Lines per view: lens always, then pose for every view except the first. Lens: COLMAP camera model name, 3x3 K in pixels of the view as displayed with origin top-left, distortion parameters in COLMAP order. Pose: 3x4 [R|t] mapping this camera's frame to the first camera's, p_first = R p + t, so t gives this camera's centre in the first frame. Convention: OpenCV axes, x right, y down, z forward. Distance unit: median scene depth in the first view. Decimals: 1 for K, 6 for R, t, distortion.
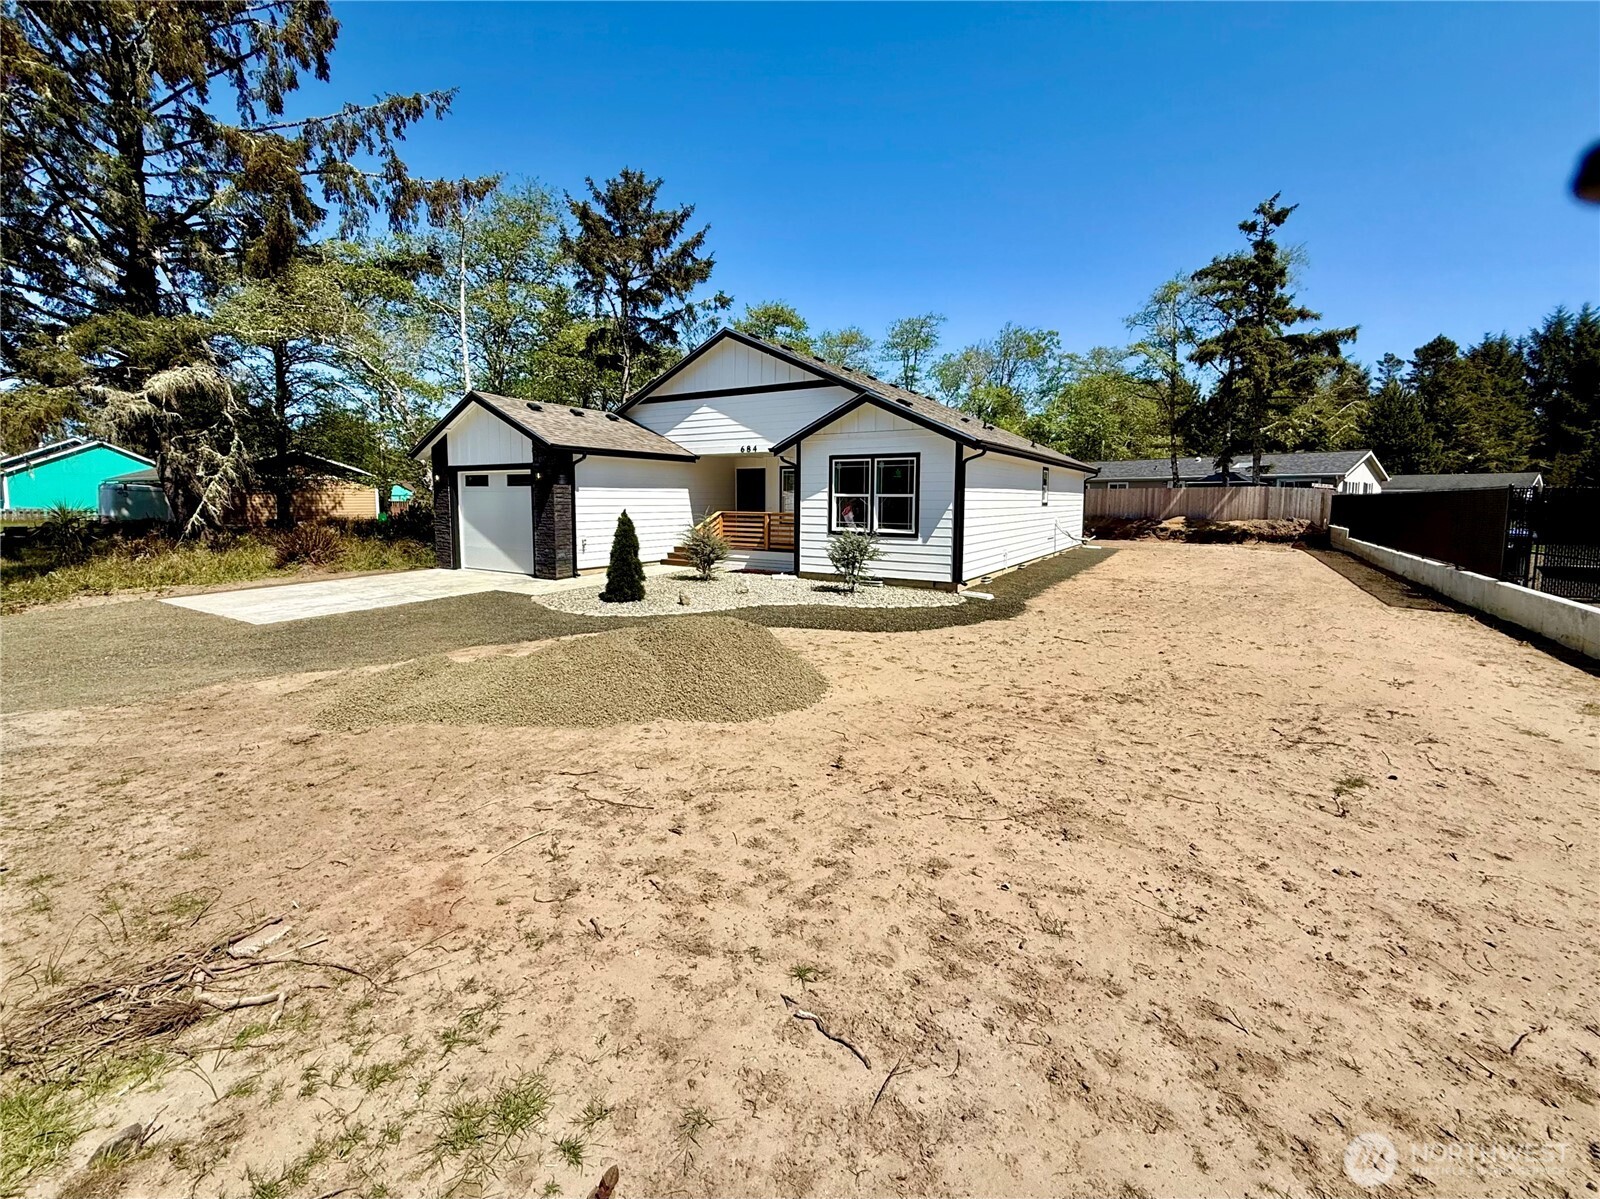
lens RADIAL K [[645.4, 0, 801.3], [0, 645.4, 560.5], [0, 0, 1]] dist [-0.000146, 0.000021]
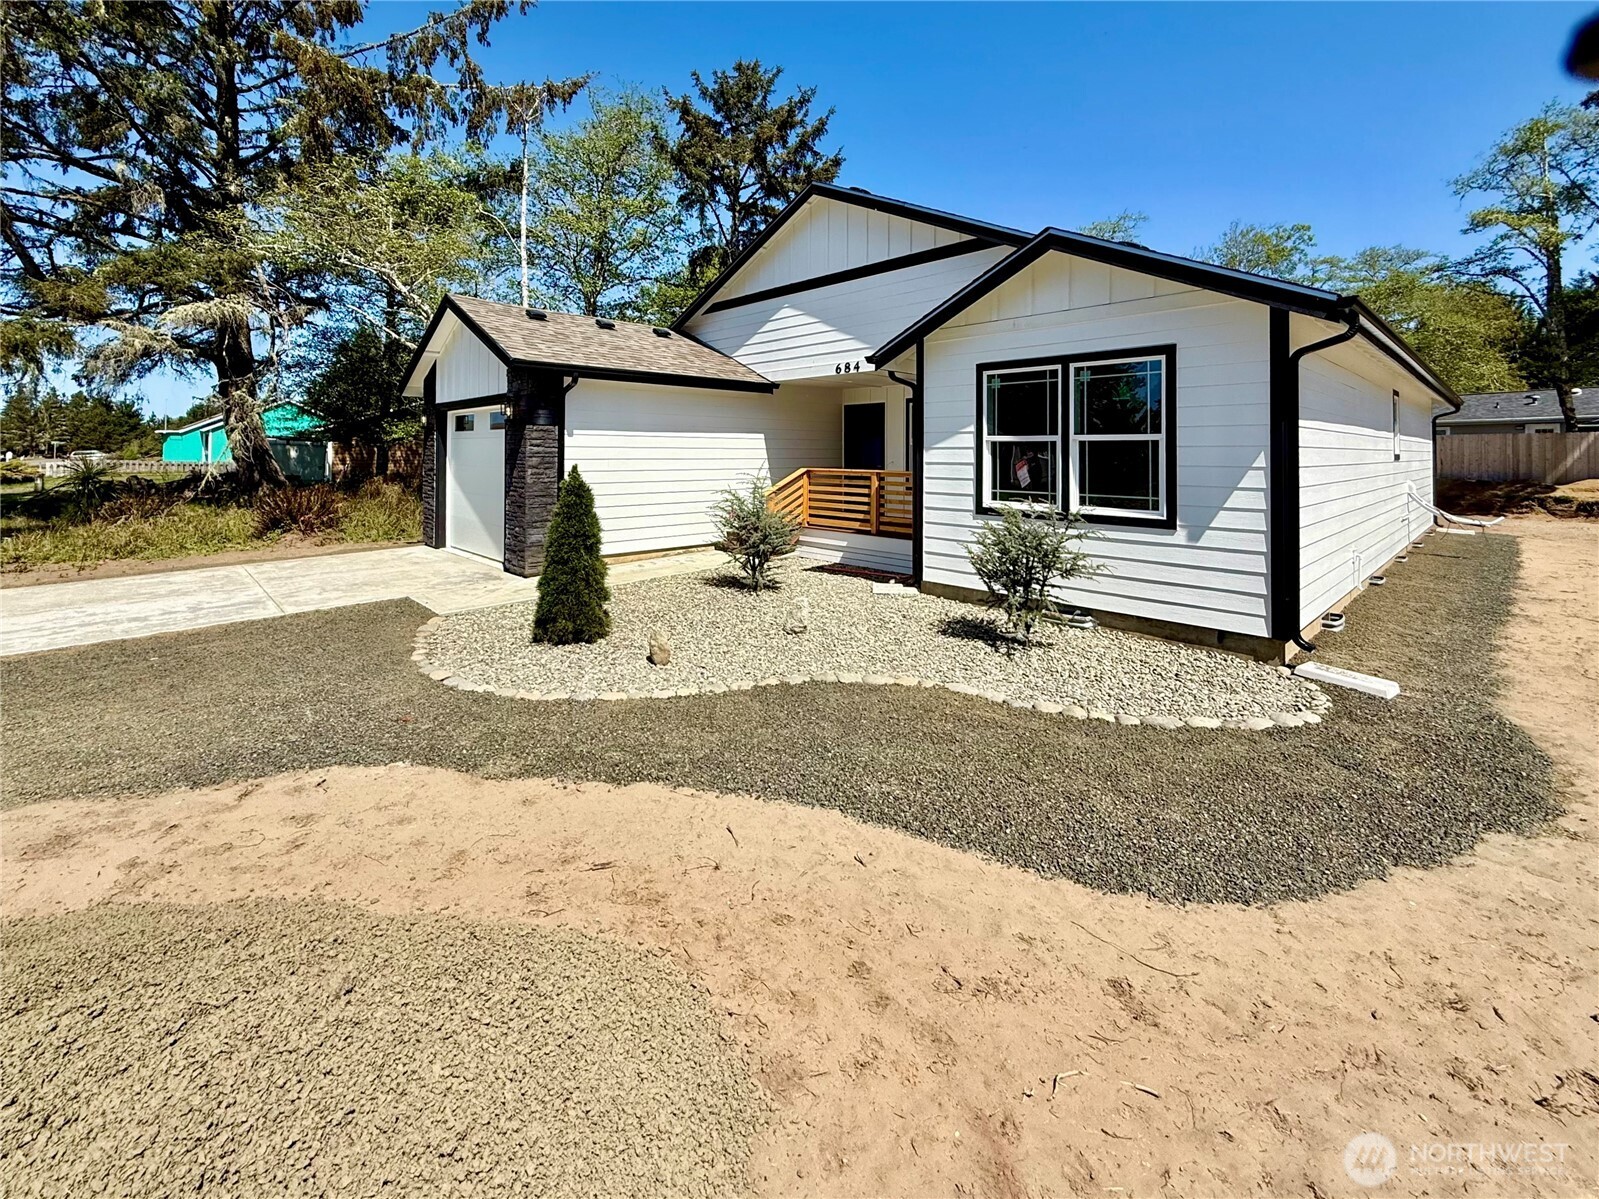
lens RADIAL K [[680.0, 0, 807.6], [0, 680.0, 450.0], [0, 0, 1]] dist [0.000633, -0.000029]
pose [[0.973322, -0.001617, -0.229439, 0.030522], [-0.021385, 0.994983, -0.097731, -0.030109], [0.228446, 0.100030, 0.968404, 0.369012]]
